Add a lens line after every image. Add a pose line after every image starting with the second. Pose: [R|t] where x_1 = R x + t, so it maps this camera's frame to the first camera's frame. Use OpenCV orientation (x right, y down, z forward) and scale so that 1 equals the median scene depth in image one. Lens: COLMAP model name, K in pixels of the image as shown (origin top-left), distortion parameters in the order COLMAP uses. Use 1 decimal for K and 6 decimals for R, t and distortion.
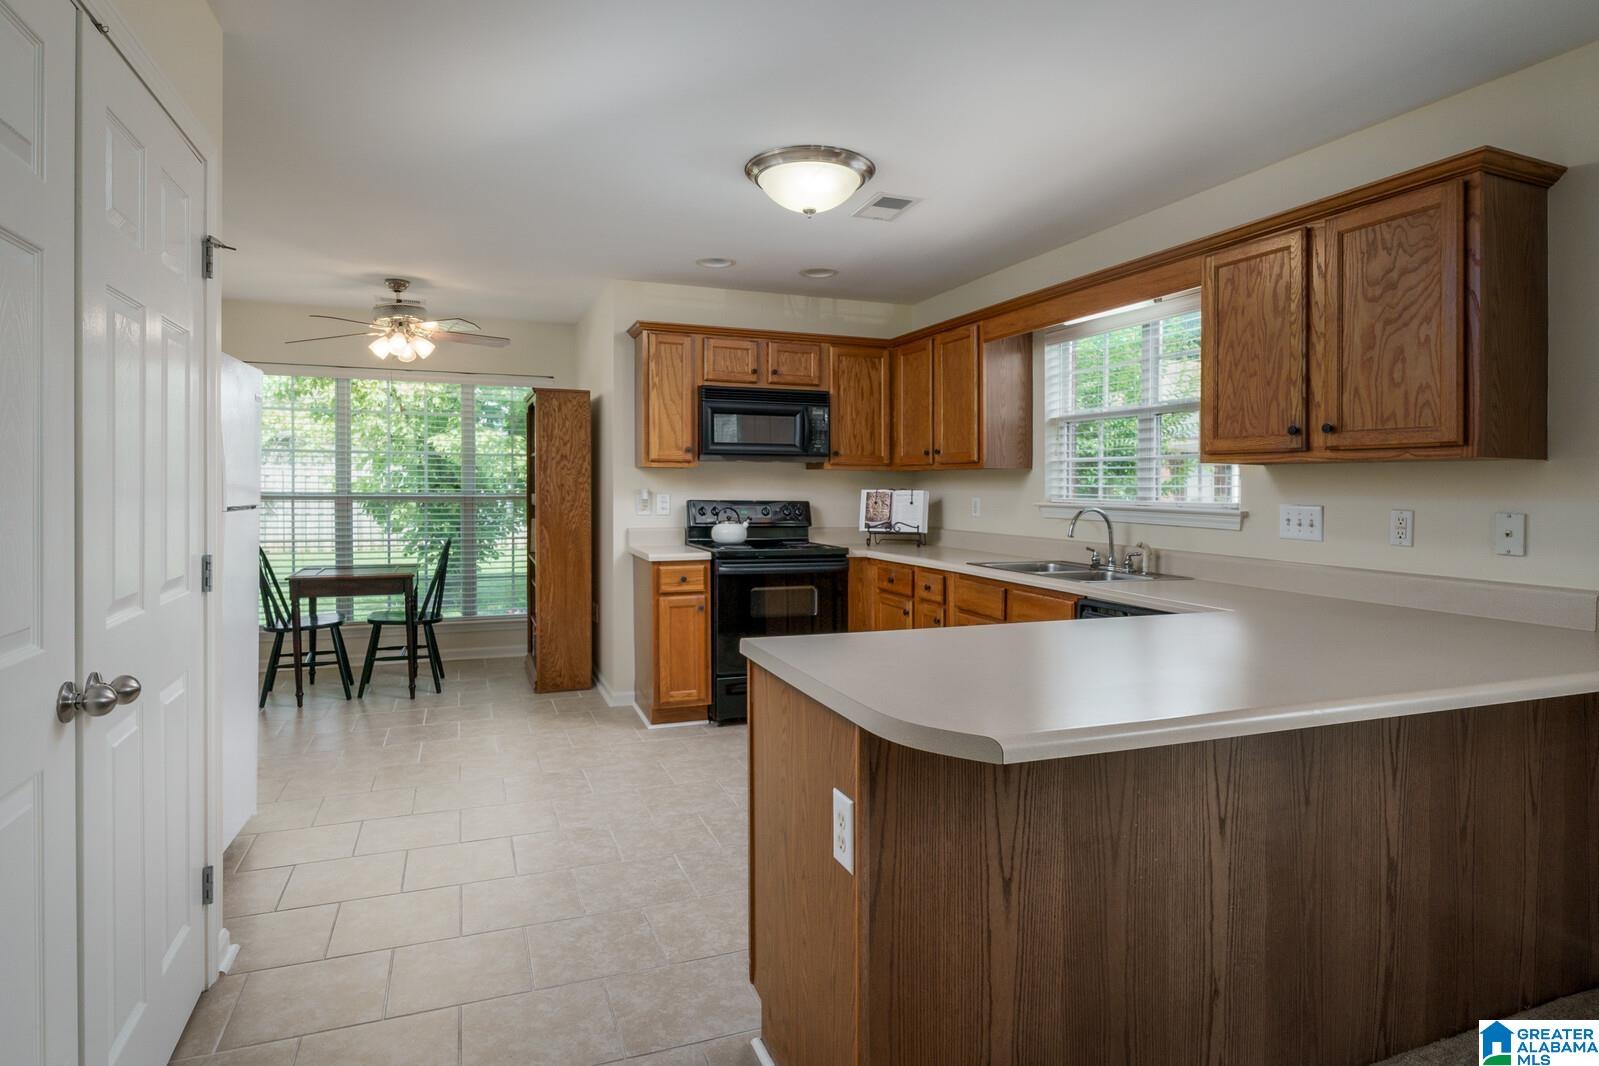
lens RADIAL K [[869.8, 0, 802.1], [0, 869.8, 513.8], [0, 0, 1]] dist [-0.004193, -0.000335]
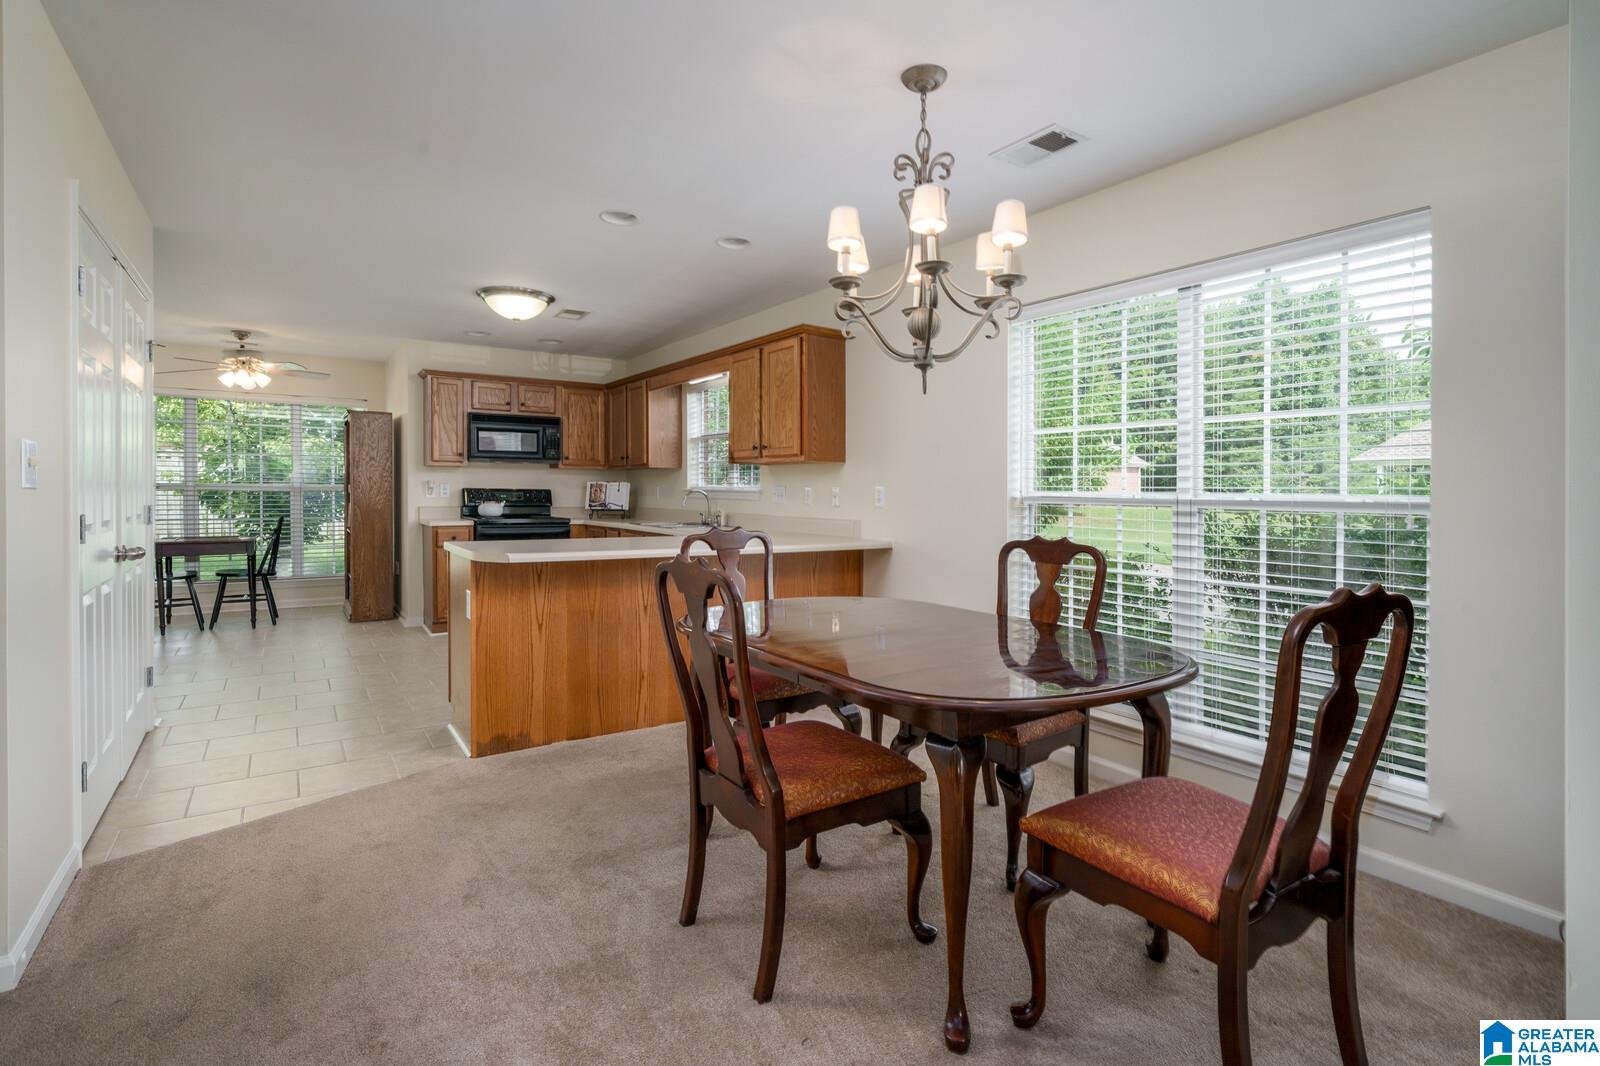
lens RADIAL K [[757.8, 0, 799.7], [0, 757.8, 507.2], [0, 0, 1]] dist [-0.001351, 0.000041]
pose [[0.975352, -0.003911, 0.220619, 0.146601], [0.005724, 0.999955, -0.007577, 0.030300], [-0.220579, 0.008653, 0.975331, -0.397975]]
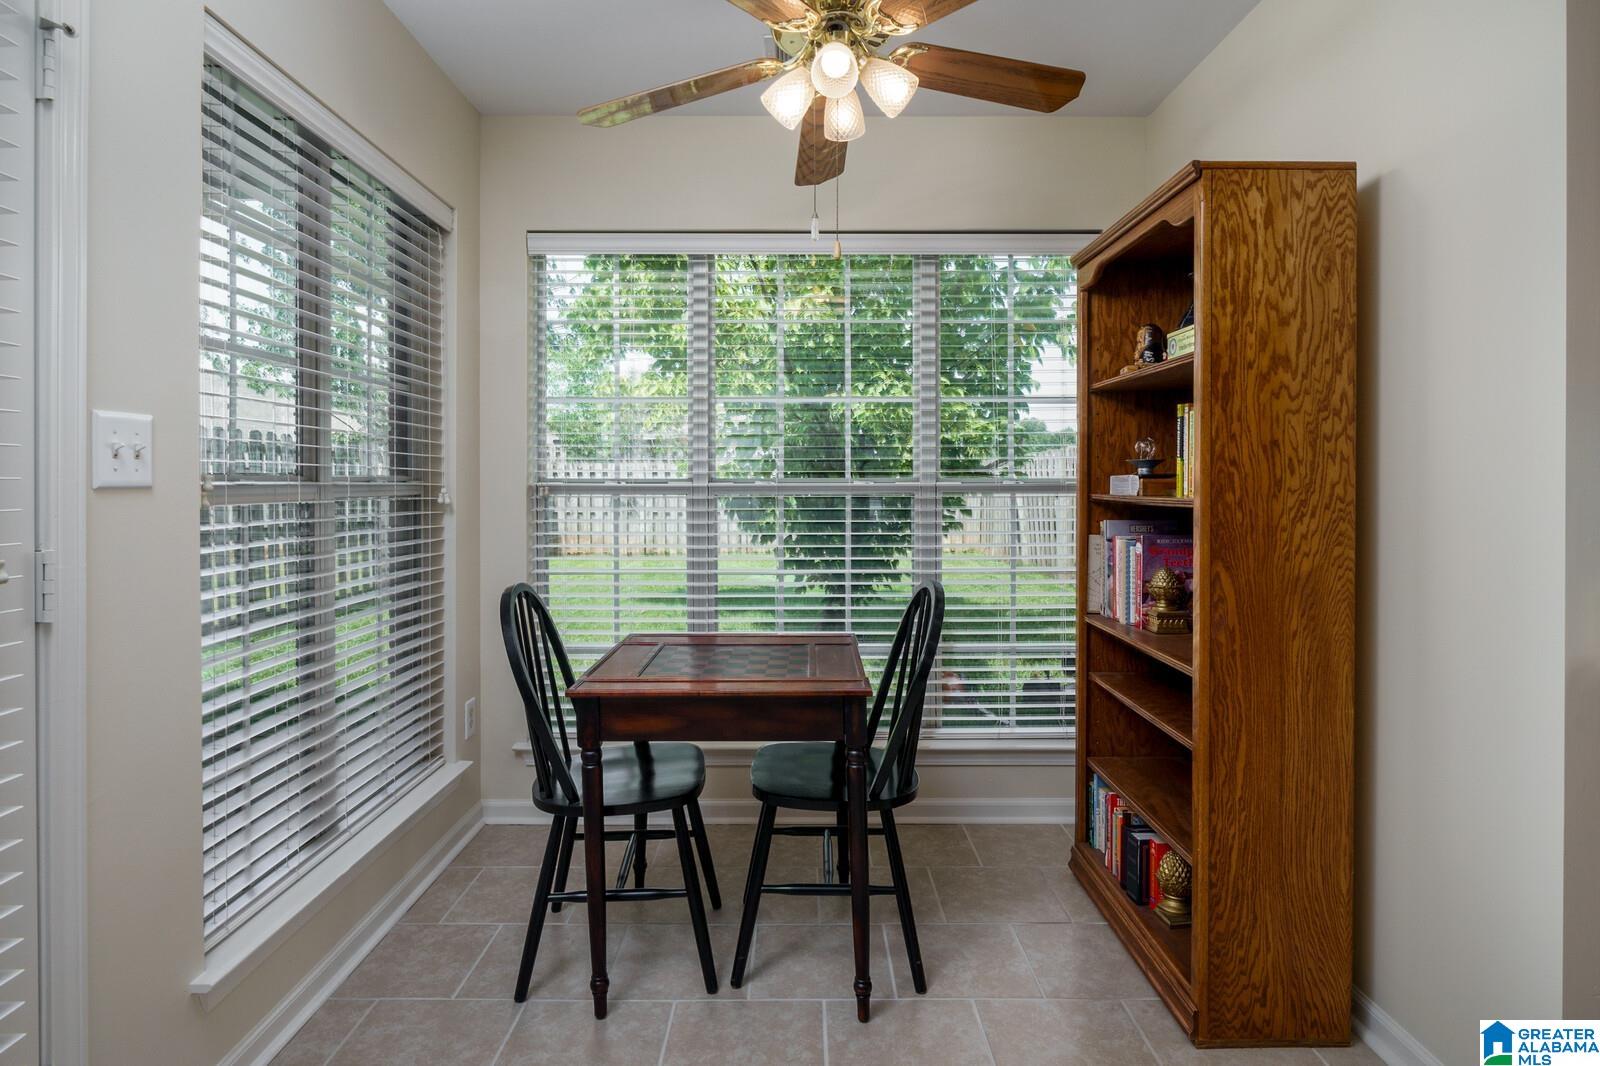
lens RADIAL K [[870.3, 0, 802.6], [0, 870.3, 513.8], [0, 0, 1]] dist [-0.004193, -0.000335]
pose [[0.931744, 0.000521, -0.363115, -0.337663], [-0.001266, 0.999998, -0.001812, -0.004975], [0.363113, 0.002148, 0.931742, 0.641691]]
